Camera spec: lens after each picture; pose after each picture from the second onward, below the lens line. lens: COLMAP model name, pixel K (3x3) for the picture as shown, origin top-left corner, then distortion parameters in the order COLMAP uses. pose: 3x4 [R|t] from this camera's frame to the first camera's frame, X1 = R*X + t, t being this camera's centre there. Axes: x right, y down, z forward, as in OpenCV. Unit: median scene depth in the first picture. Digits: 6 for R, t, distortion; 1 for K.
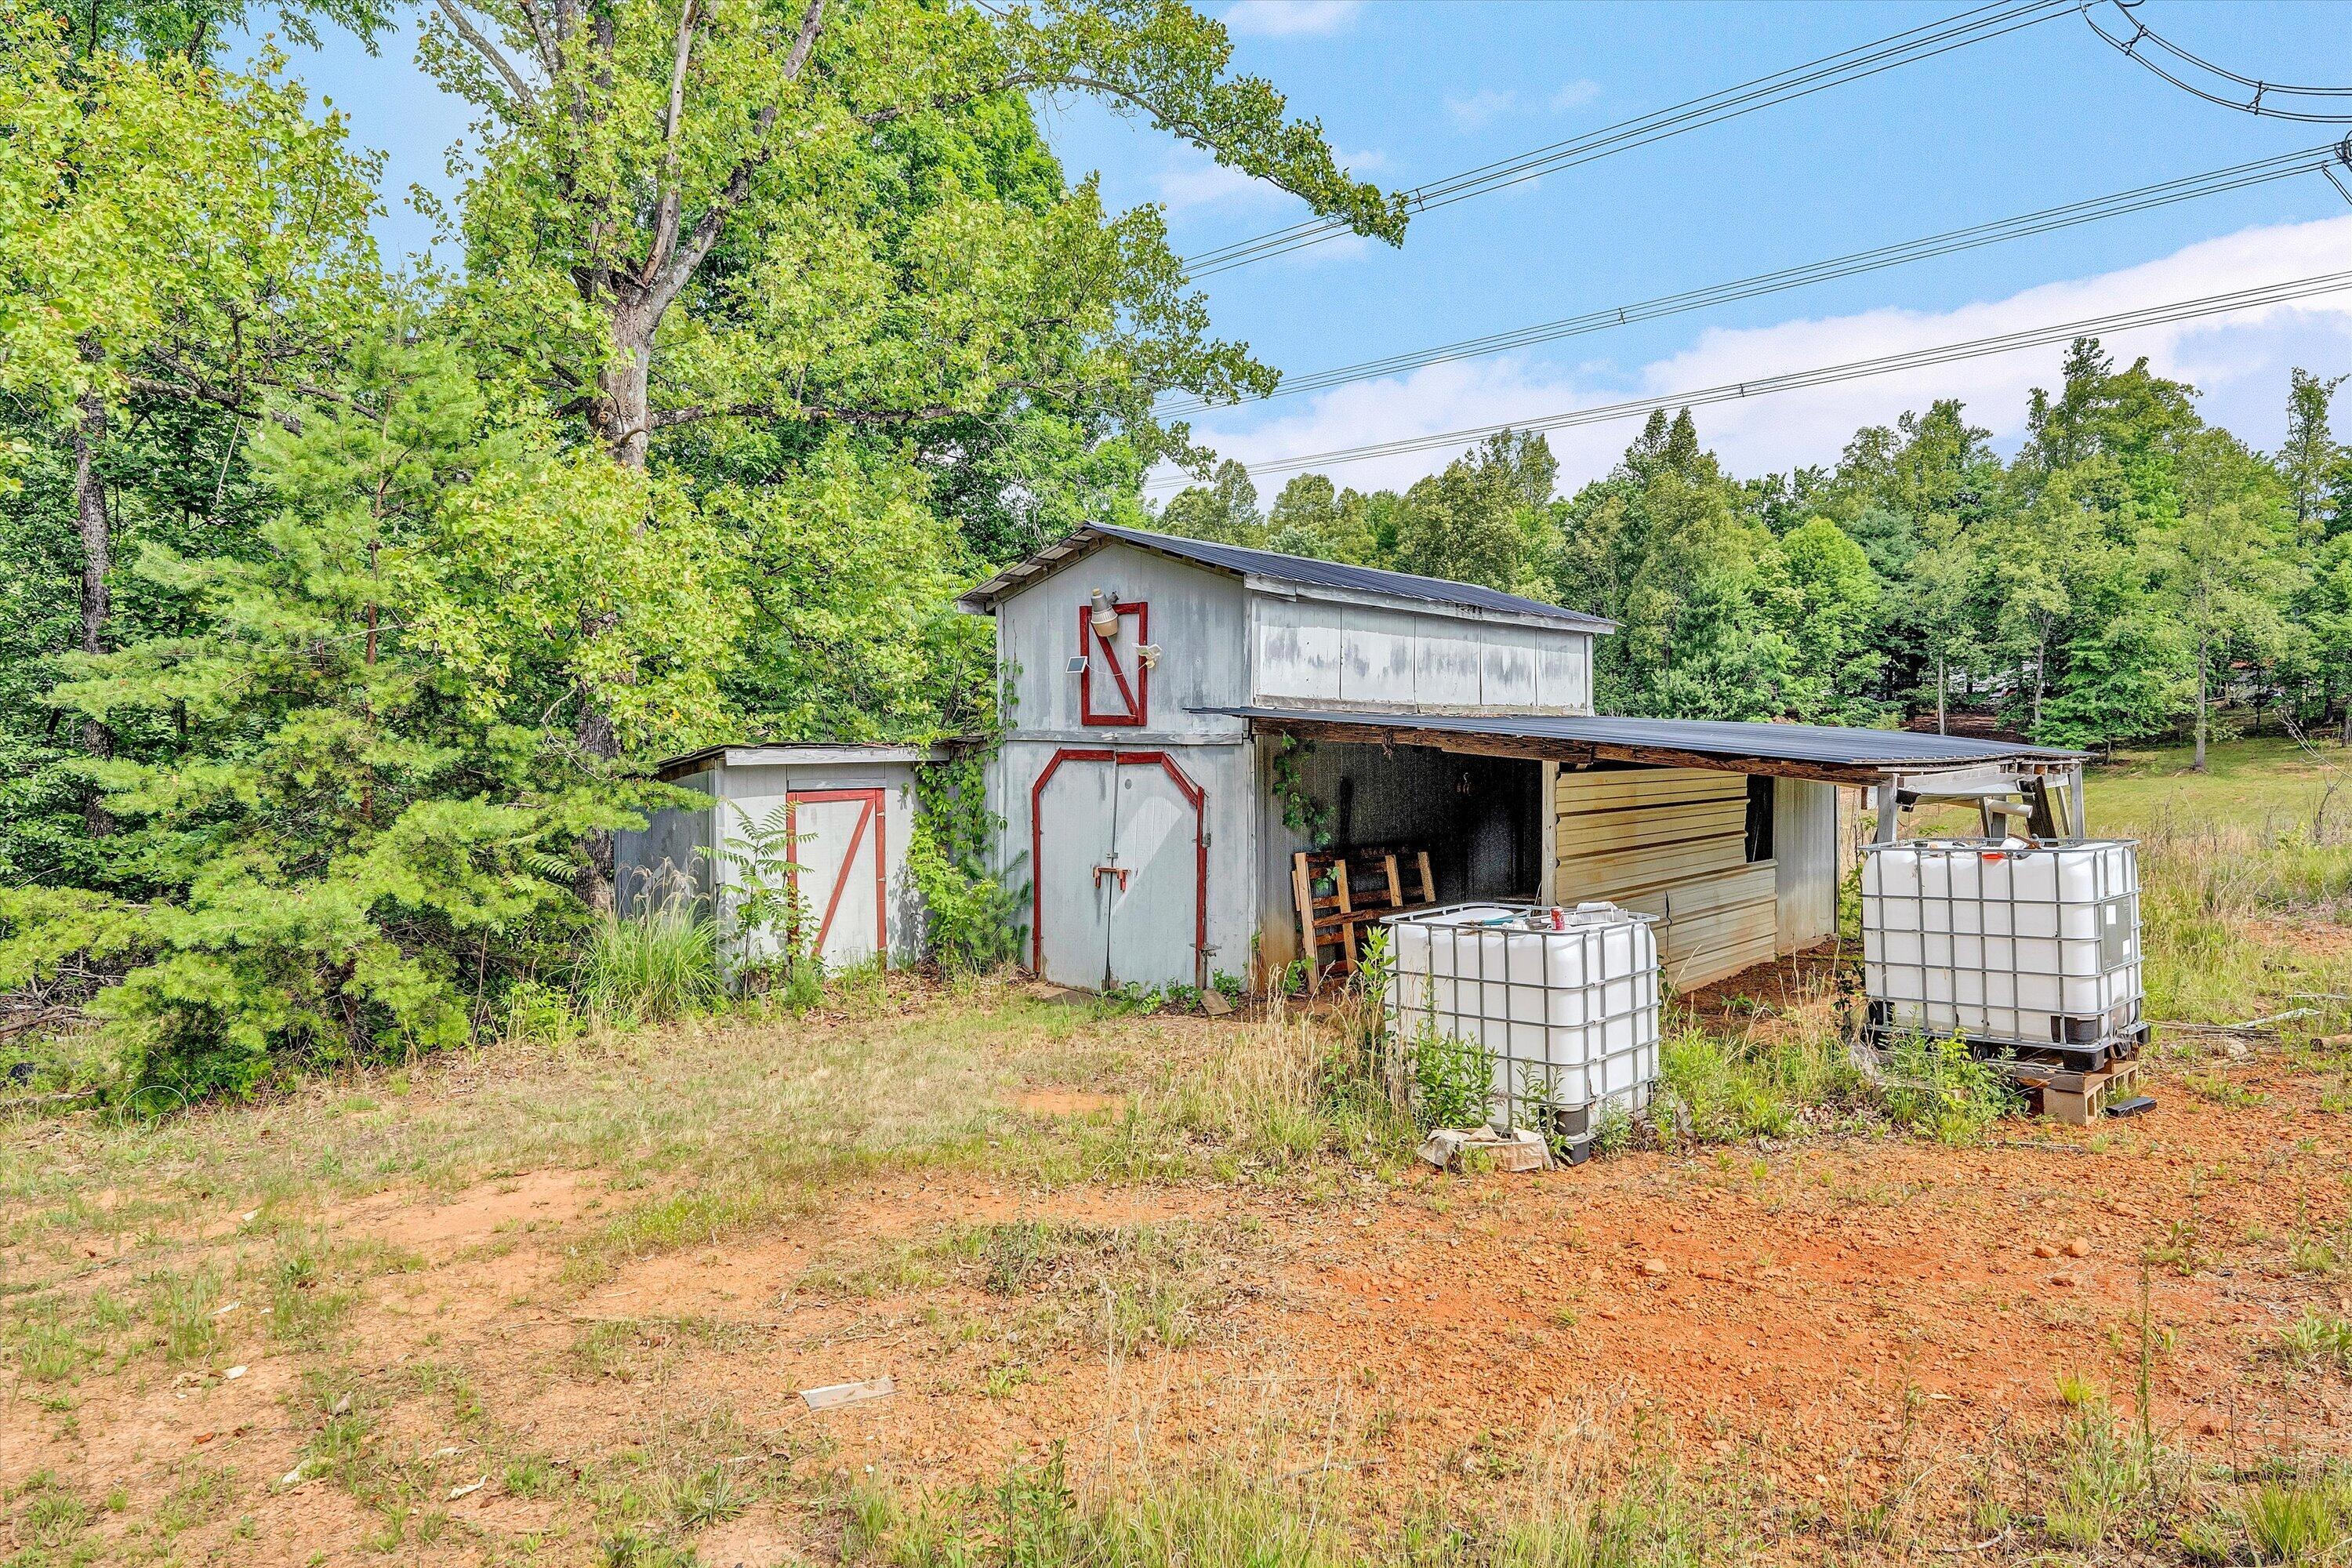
lens RADIAL K [[1443.6, 0, 1172.0], [0, 1443.6, 772.4], [0, 0, 1]] dist [-0.001561, -0.000624]
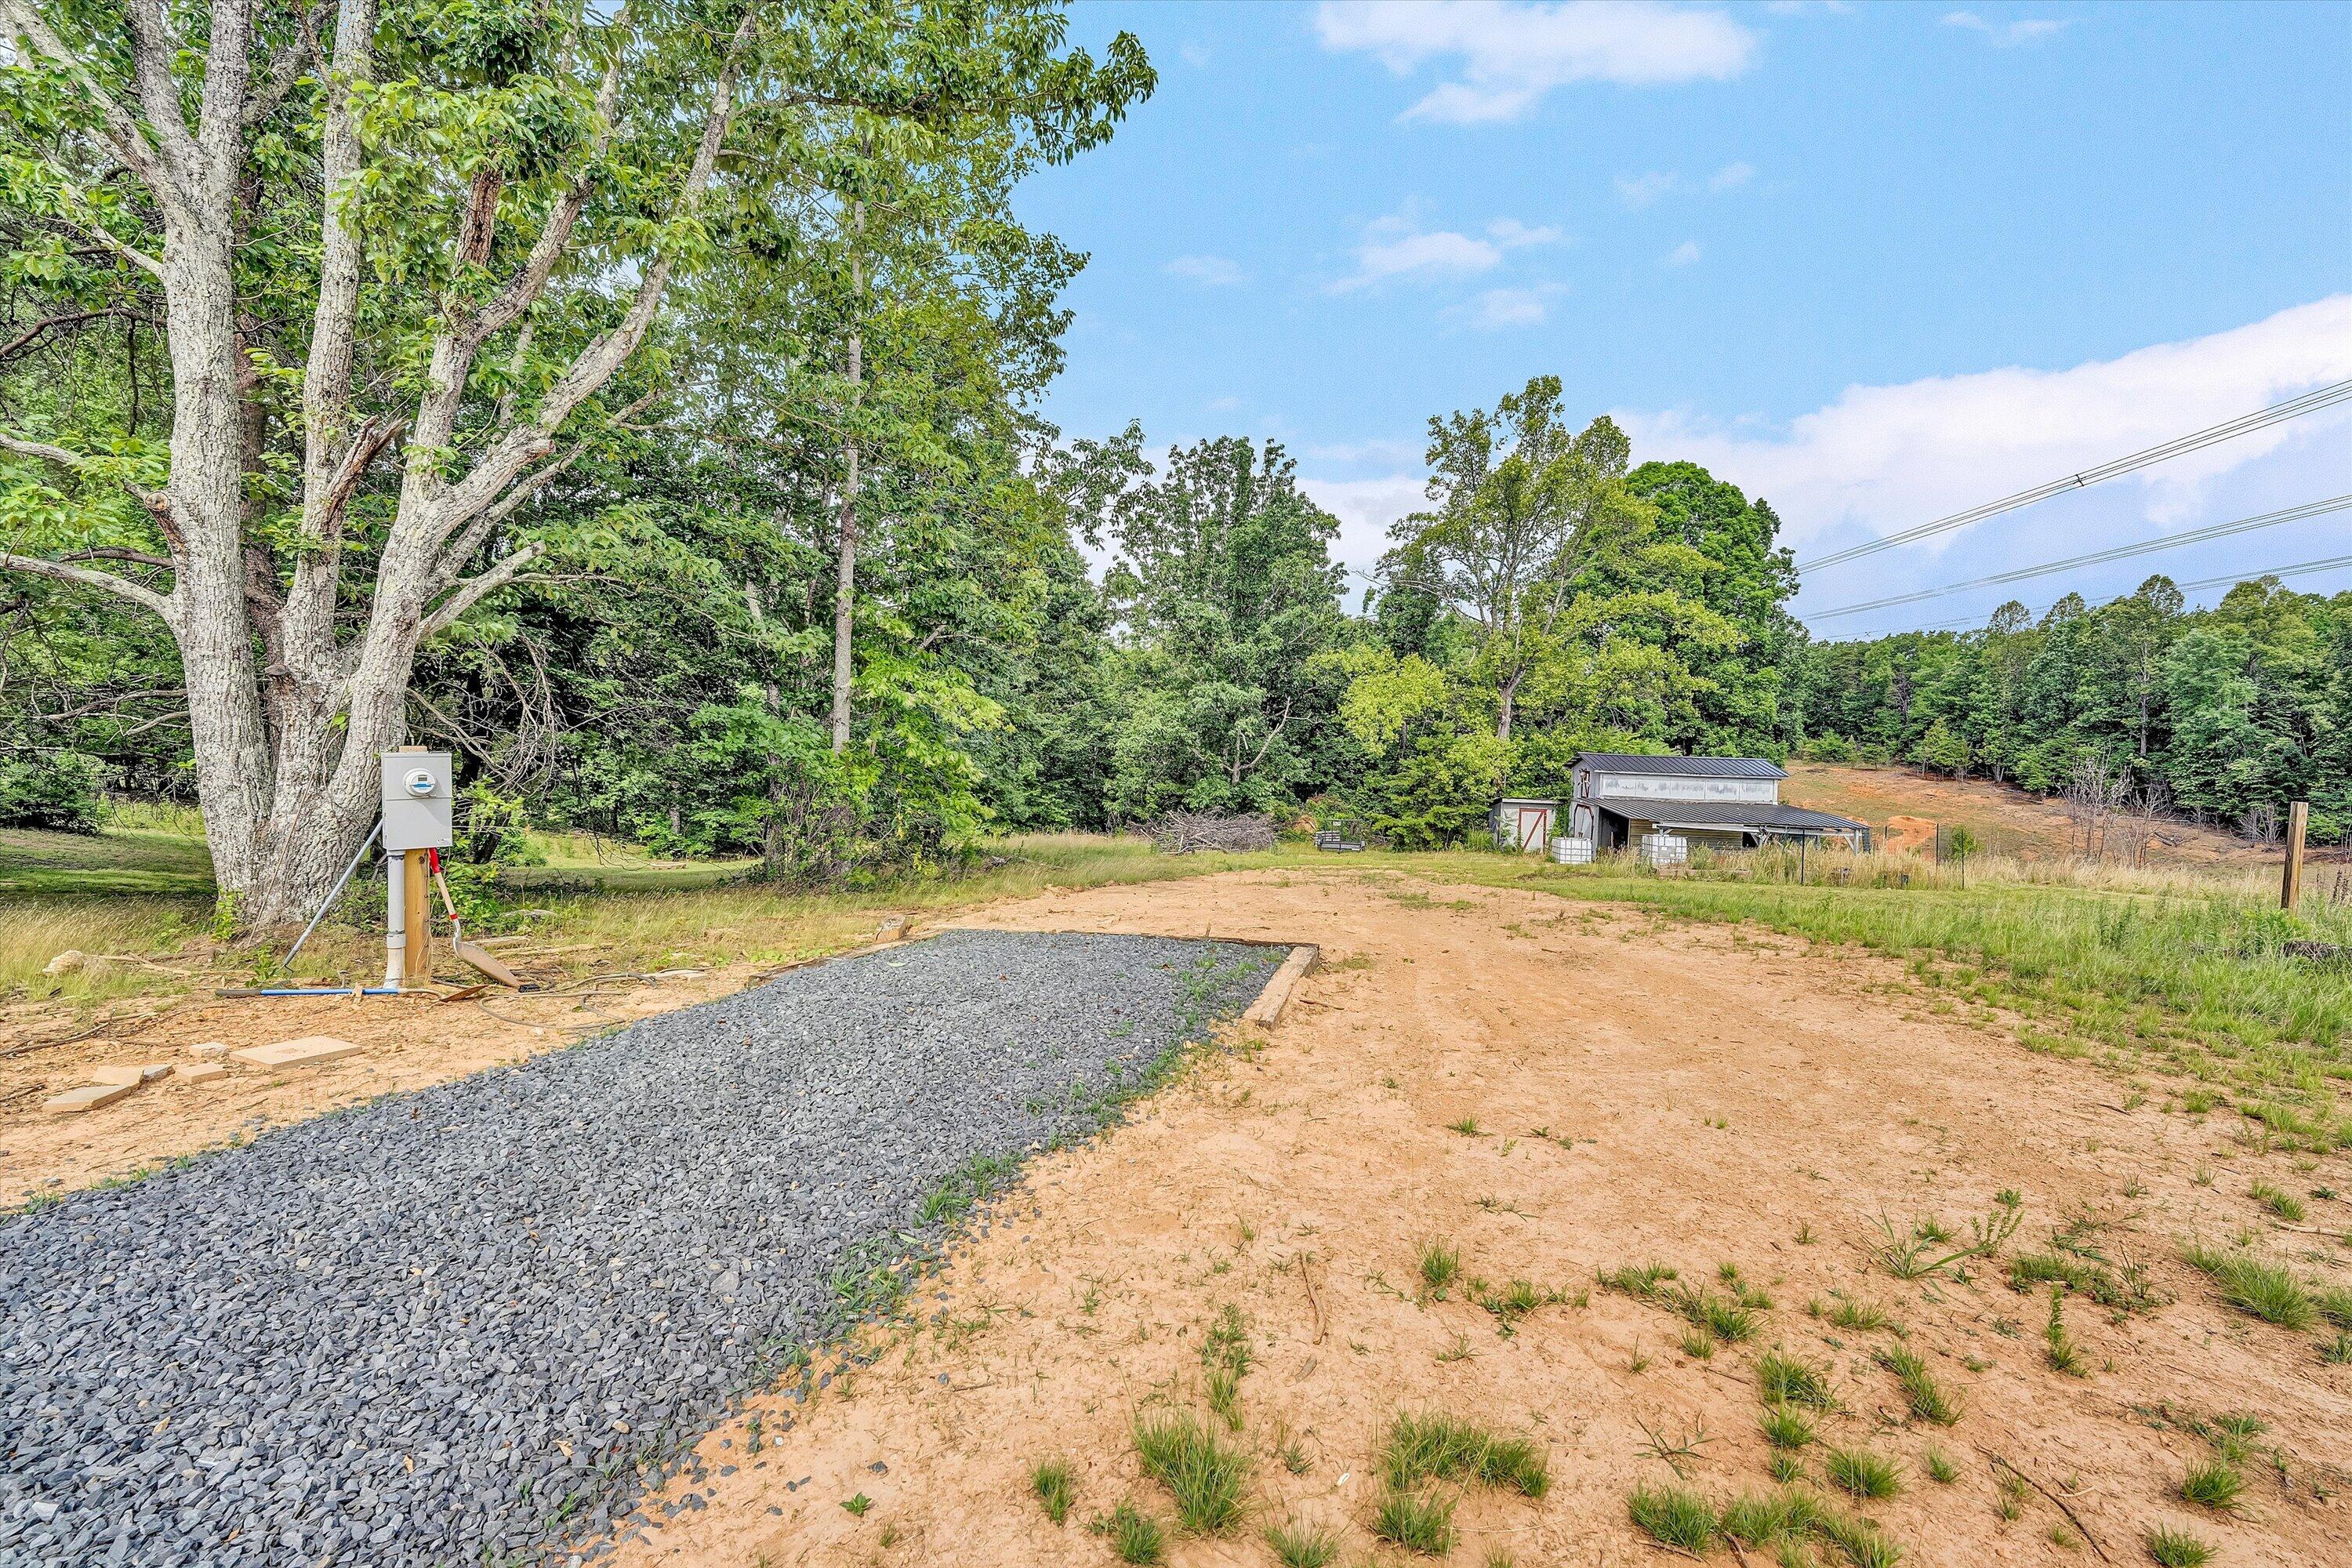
lens RADIAL K [[947.5, 0, 1184.6], [0, 947.5, 775.2], [0, 0, 1]] dist [-0.001144, -0.009579]
pose [[0.622813, 0.051197, -0.780694, 1.342893], [-0.053418, 0.998311, 0.022852, -0.098878], [0.780545, 0.027471, 0.624496, -1.601575]]
